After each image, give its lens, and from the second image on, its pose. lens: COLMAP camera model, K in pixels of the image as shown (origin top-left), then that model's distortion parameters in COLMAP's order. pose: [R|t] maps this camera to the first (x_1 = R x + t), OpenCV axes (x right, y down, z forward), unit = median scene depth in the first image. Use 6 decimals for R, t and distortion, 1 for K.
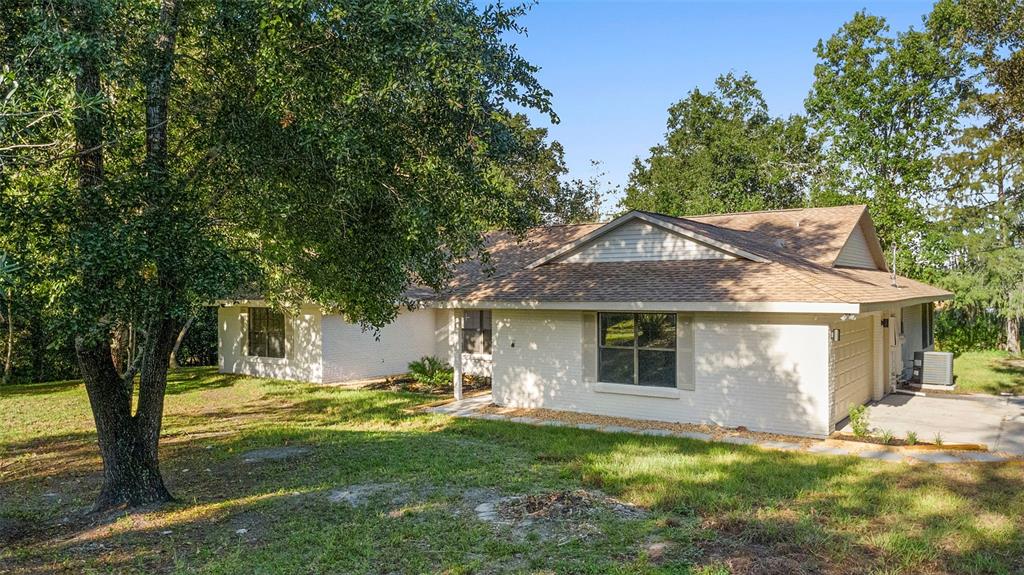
lens RADIAL K [[737.6, 0, 512.0], [0, 737.6, 287.5], [0, 0, 1]] dist [0.006305, 0.003069]
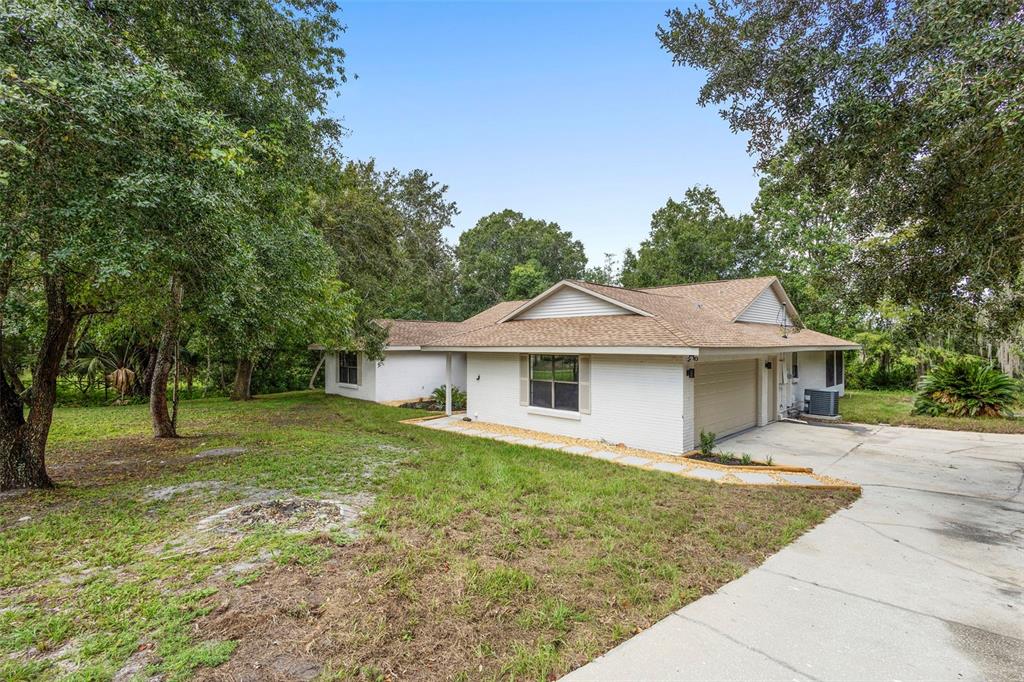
lens RADIAL K [[471.3, 0, 512.0], [0, 471.3, 341.0], [0, 0, 1]] dist [0.006765, -0.001043]
pose [[0.985861, 0.004537, -0.167504, 0.104715], [-0.004976, 0.999985, -0.002202, 0.004999], [0.167492, 0.003004, 0.985869, 0.063068]]
